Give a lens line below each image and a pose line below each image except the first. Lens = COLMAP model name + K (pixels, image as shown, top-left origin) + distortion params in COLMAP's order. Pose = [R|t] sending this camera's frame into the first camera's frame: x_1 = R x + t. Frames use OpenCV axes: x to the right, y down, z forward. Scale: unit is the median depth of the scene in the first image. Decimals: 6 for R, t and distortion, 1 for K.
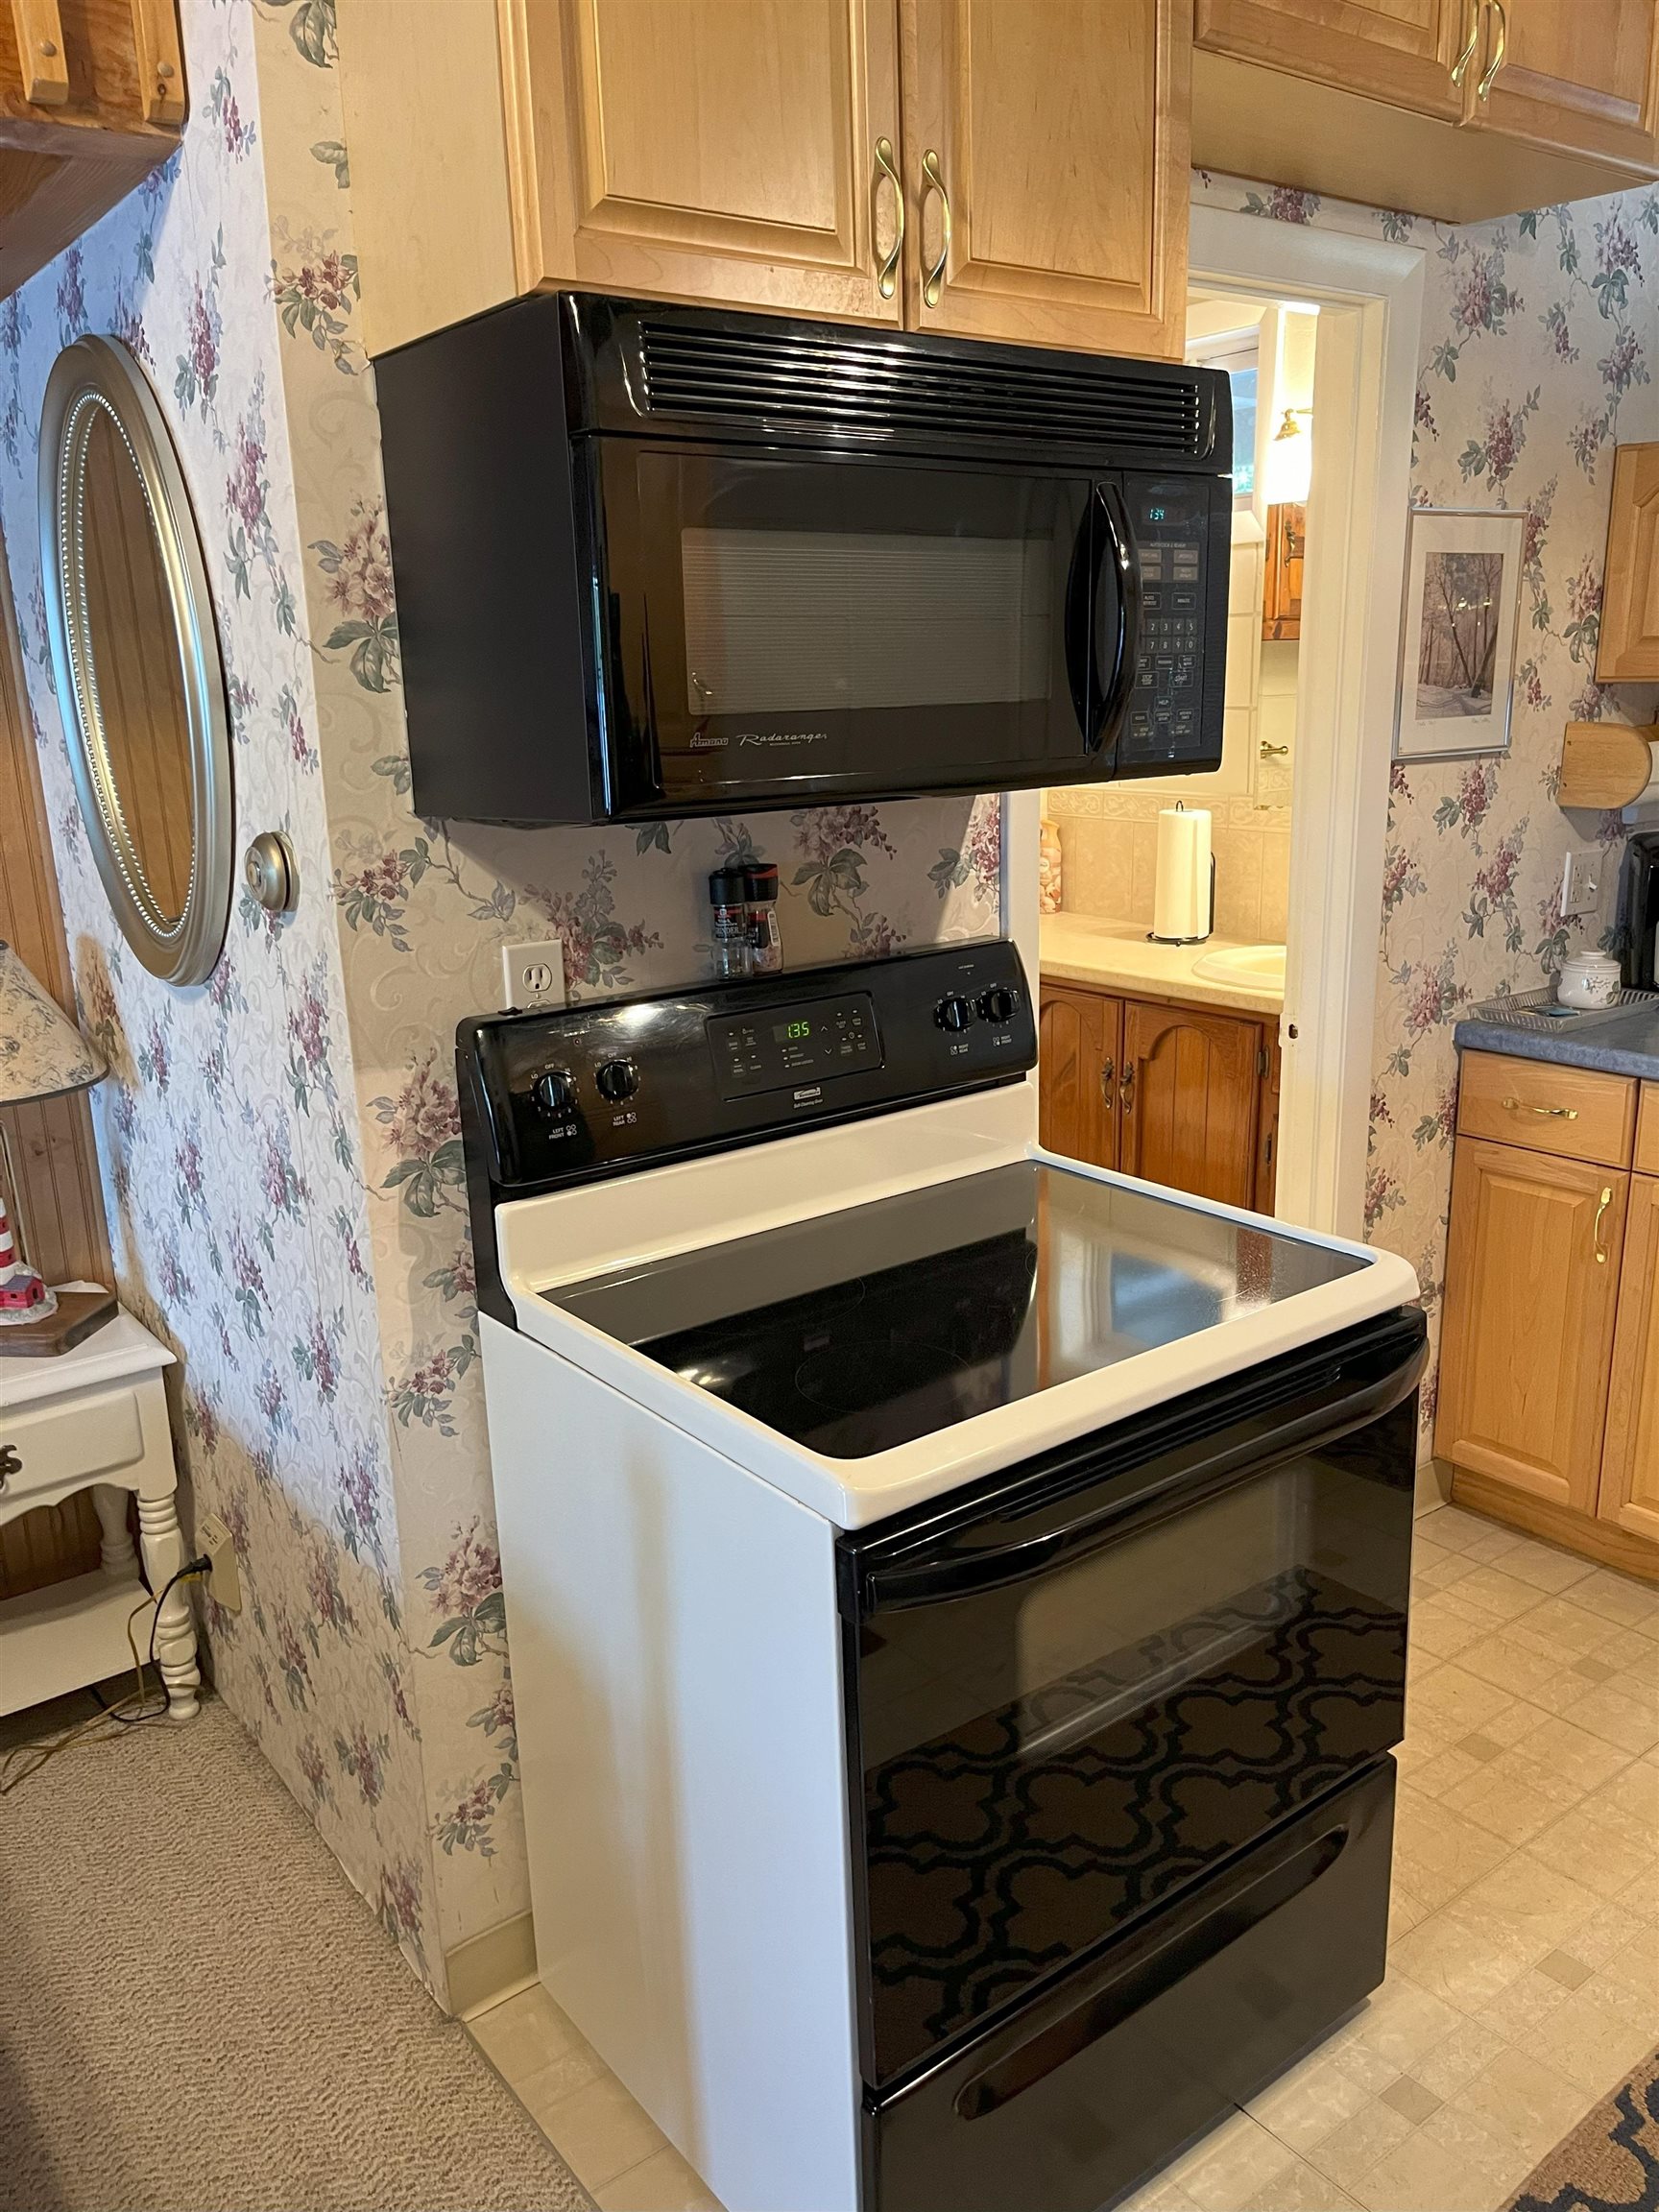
lens RADIAL K [[1689.5, 0, 830.1], [0, 1689.5, 1117.5], [0, 0, 1]] dist [0.063345, -0.090198]
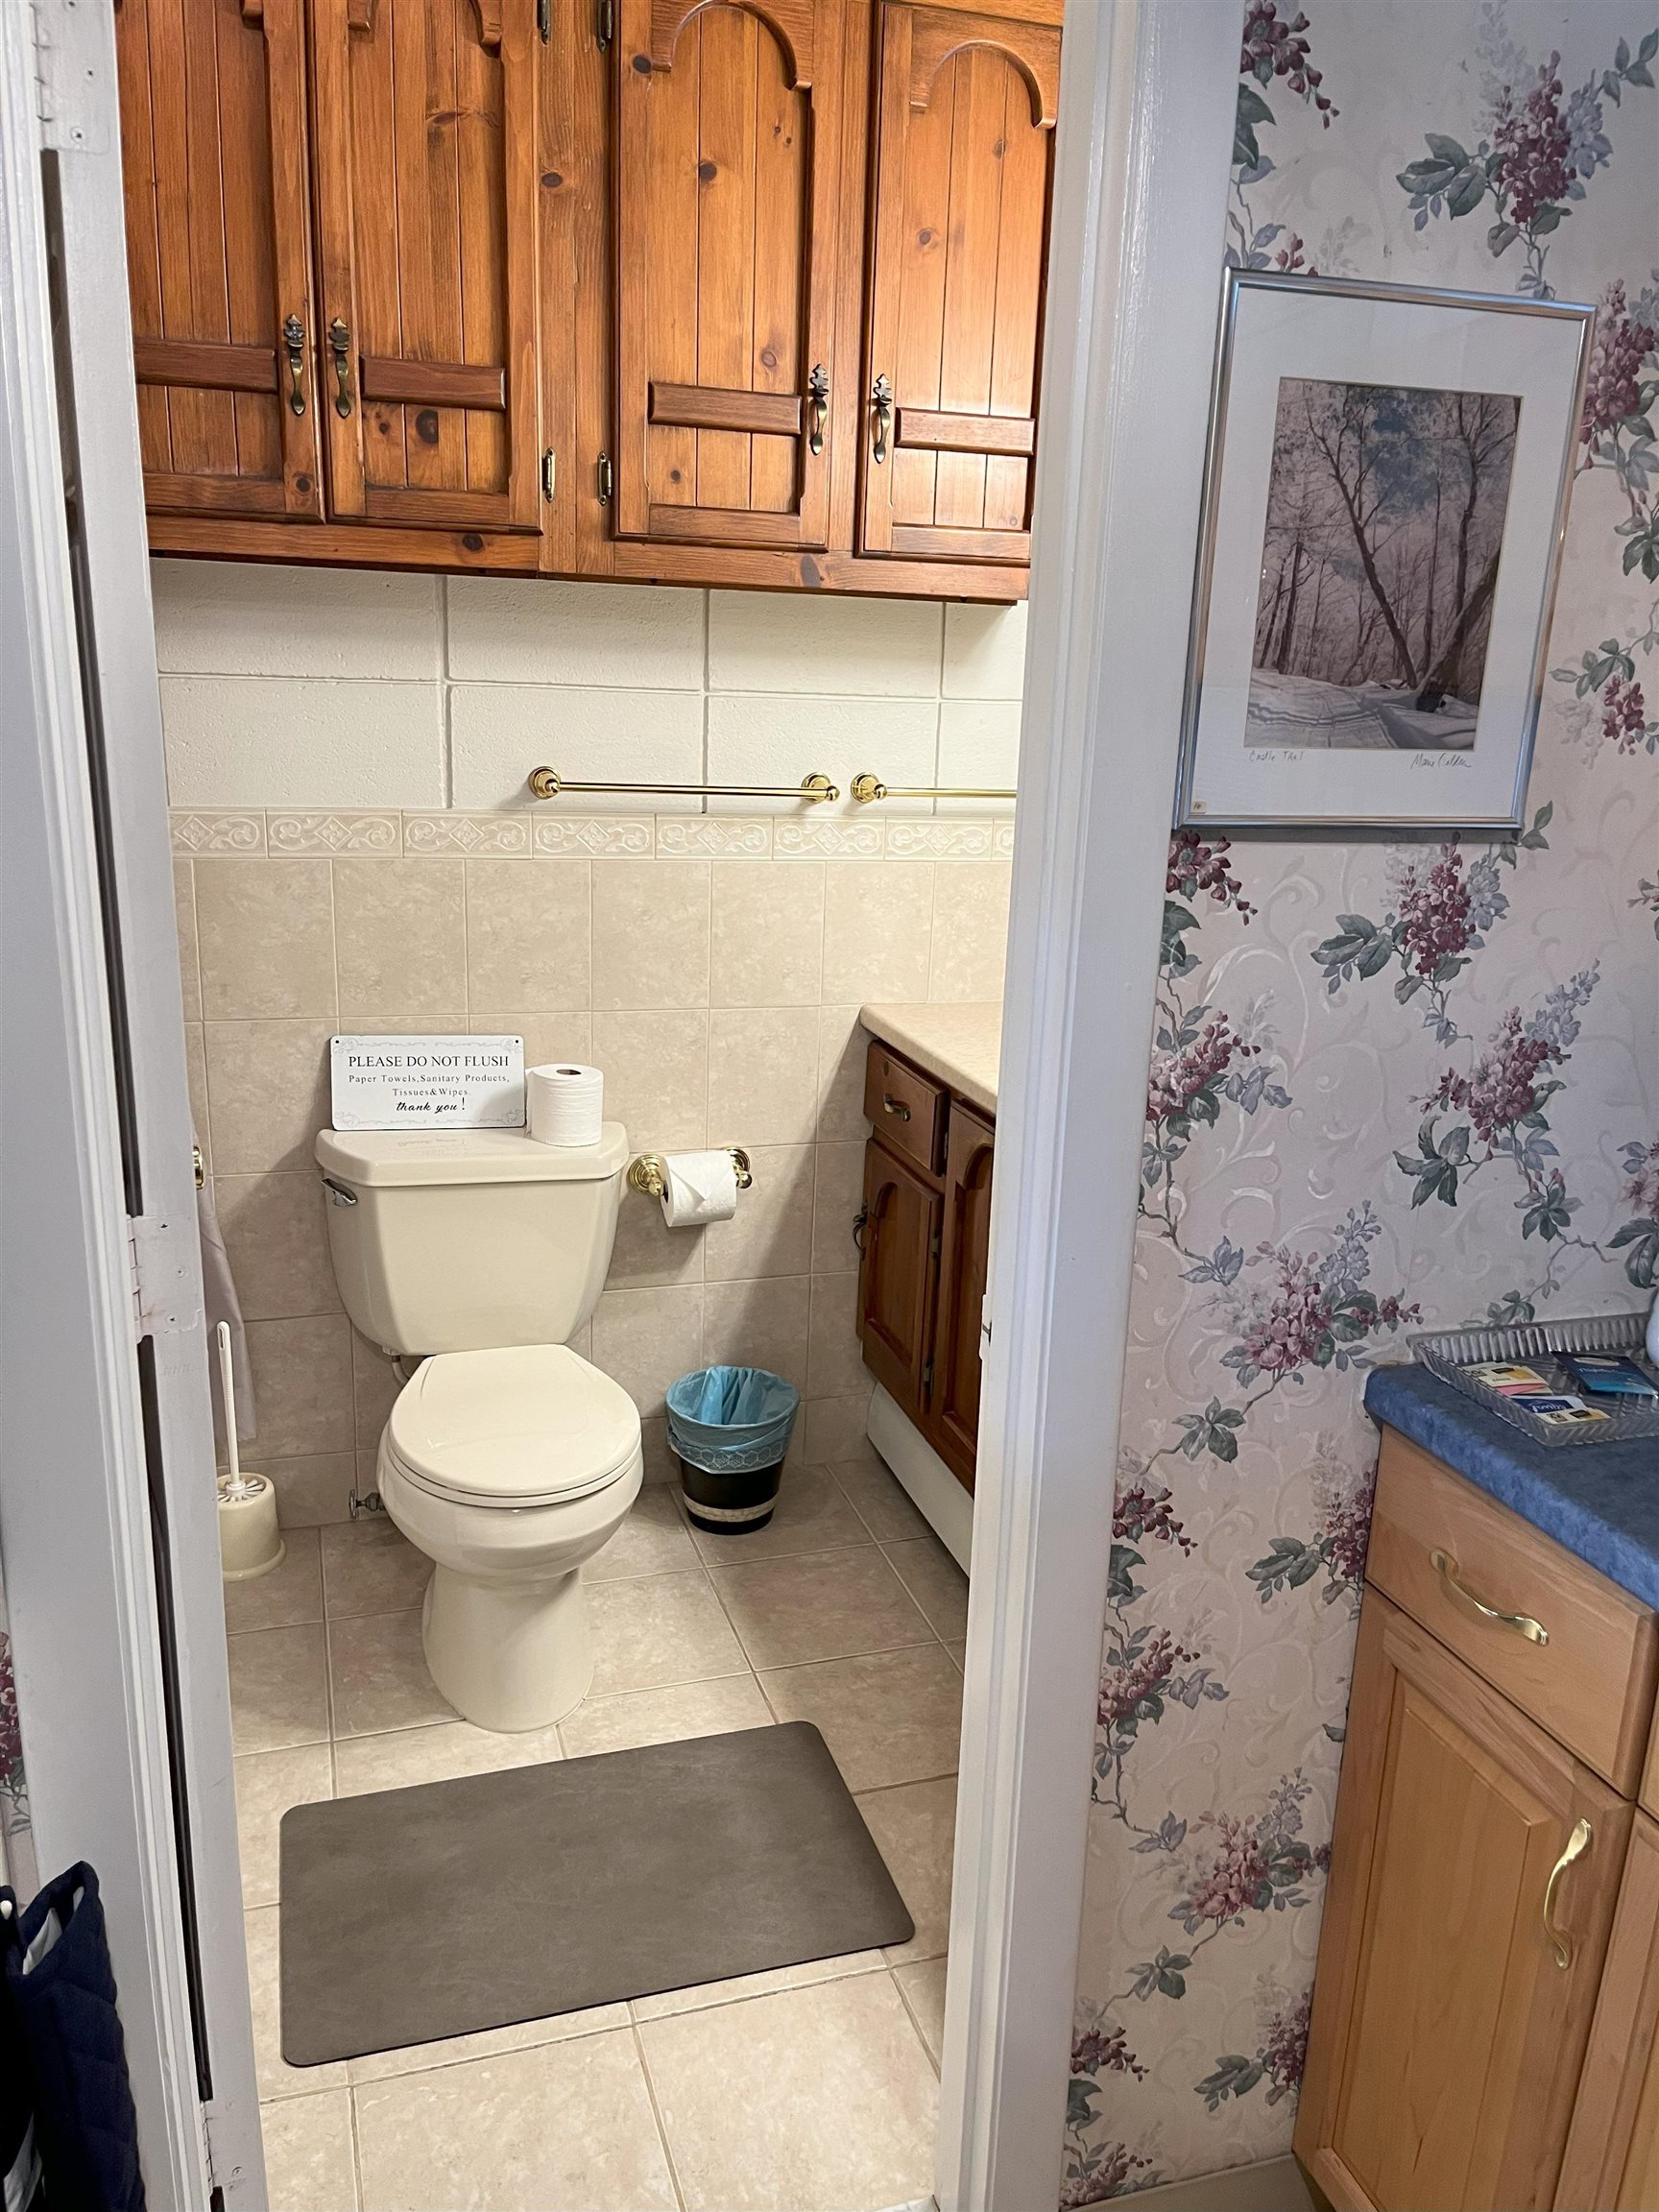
lens RADIAL K [[1689.5, 0, 830.1], [0, 1689.5, 1117.5], [0, 0, 1]] dist [0.063345, -0.090198]
pose [[0.942104, 0.142380, -0.303592, 0.366097], [-0.140882, 0.989659, 0.026949, -0.121144], [0.304290, 0.017382, 0.952421, 0.489156]]
